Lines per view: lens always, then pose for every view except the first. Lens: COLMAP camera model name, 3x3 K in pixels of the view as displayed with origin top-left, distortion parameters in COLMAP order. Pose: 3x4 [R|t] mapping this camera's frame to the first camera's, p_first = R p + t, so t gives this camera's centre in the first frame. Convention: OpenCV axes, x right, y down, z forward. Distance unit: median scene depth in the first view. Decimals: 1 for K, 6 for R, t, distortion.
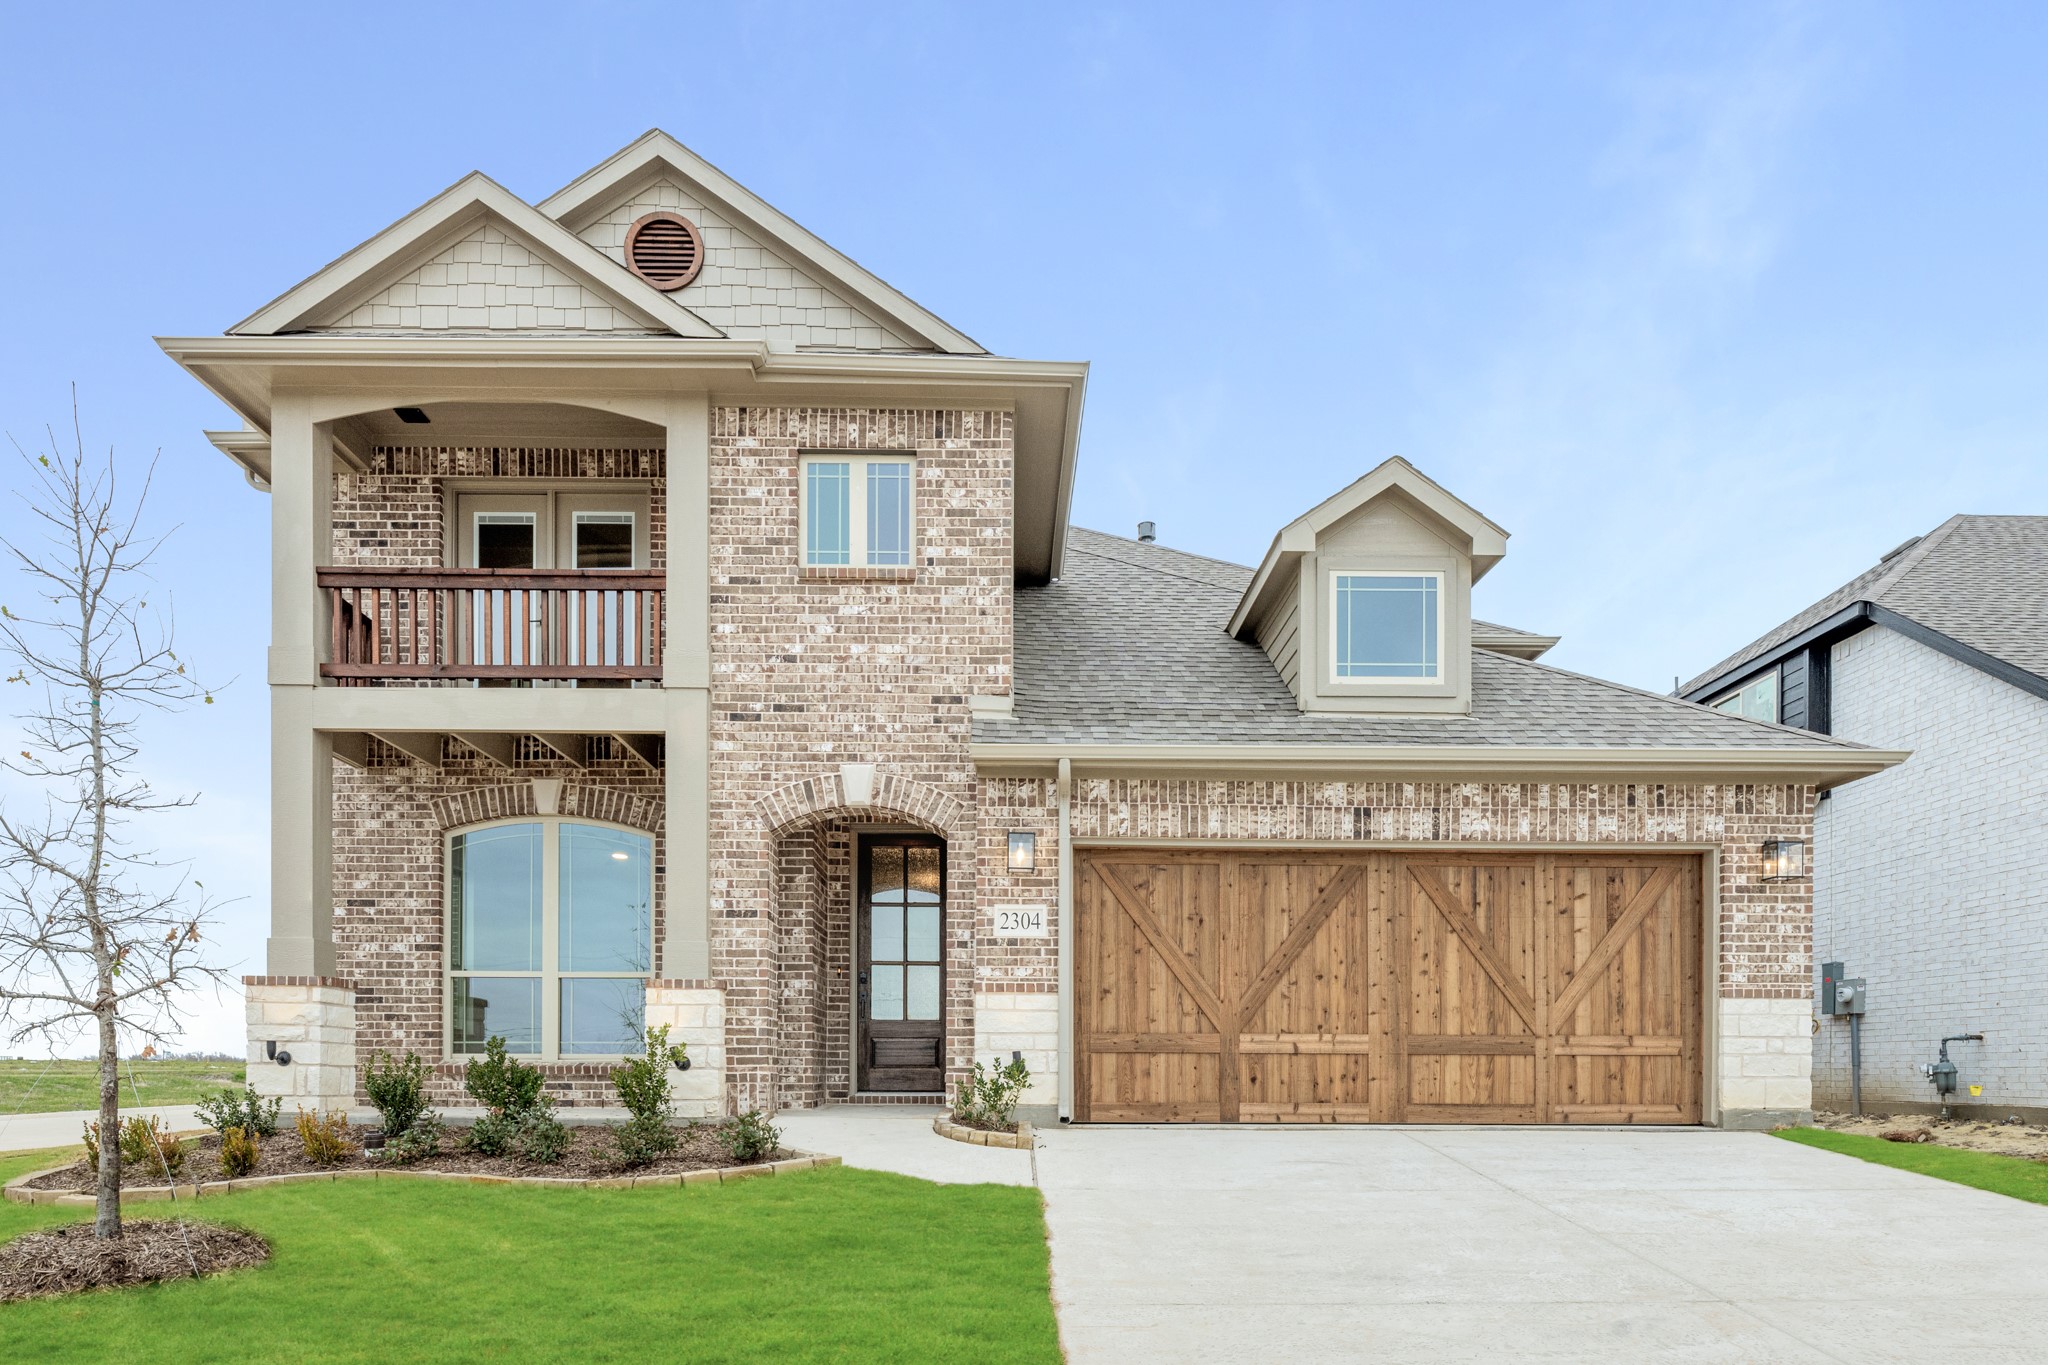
lens RADIAL K [[829.2, 0, 1025.1], [0, 829.2, 699.5], [0, 0, 1]] dist [-0.001064, 0.000027]
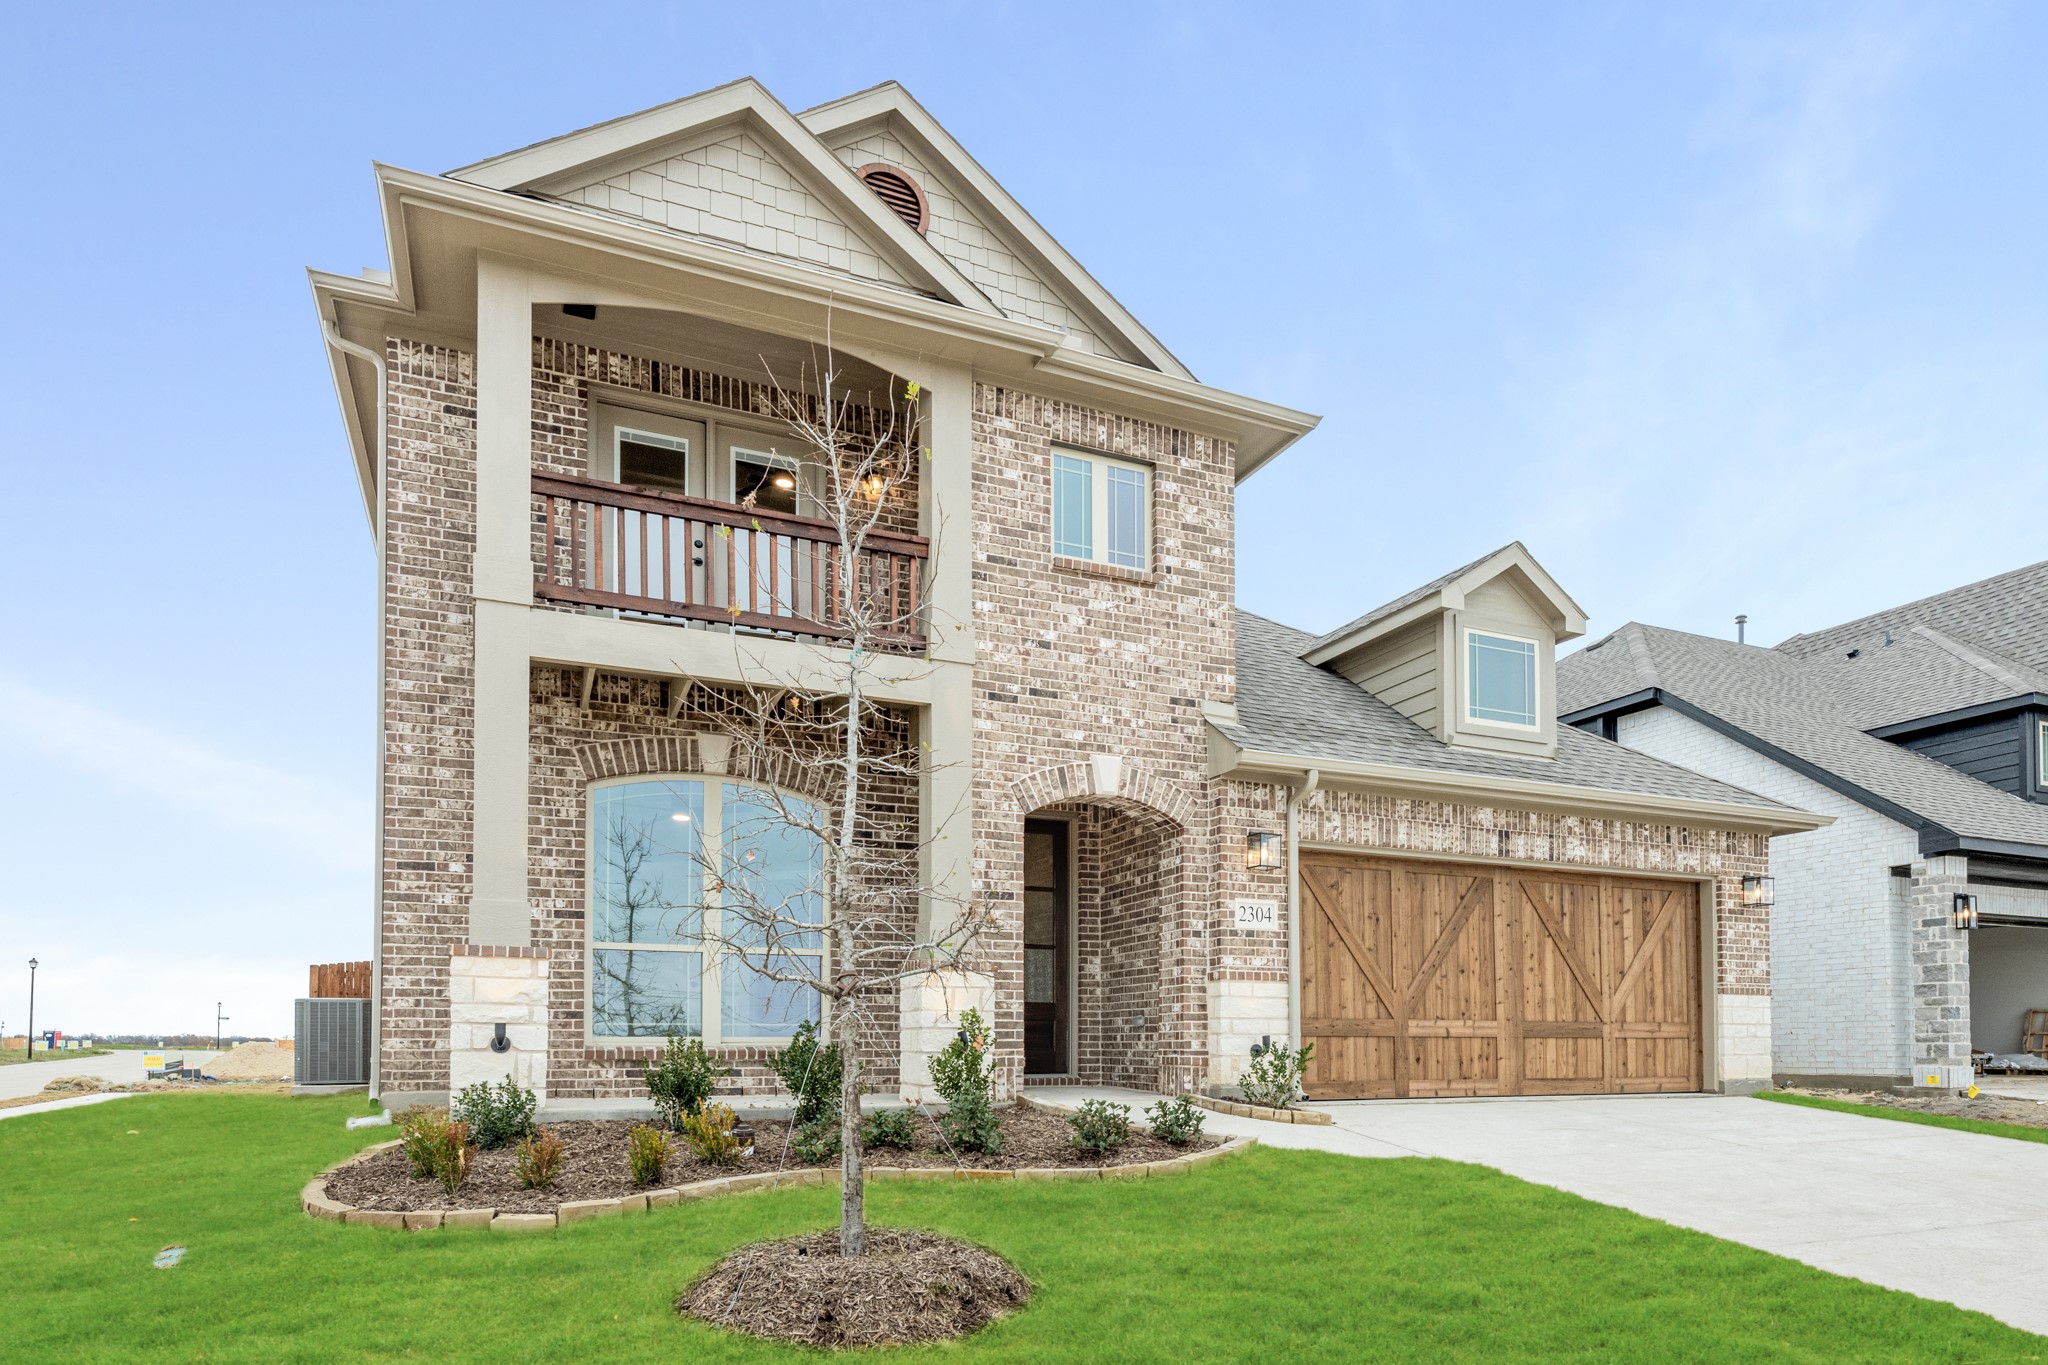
lens RADIAL K [[816.8, 0, 991.6], [0, 816.8, 660.7], [0, 0, 1]] dist [-0.000455, -0.000255]
pose [[0.956634, 0.121225, 0.264869, -0.632812], [-0.115737, 0.992617, -0.036289, 0.014663], [-0.267312, 0.004060, 0.963601, 0.054732]]
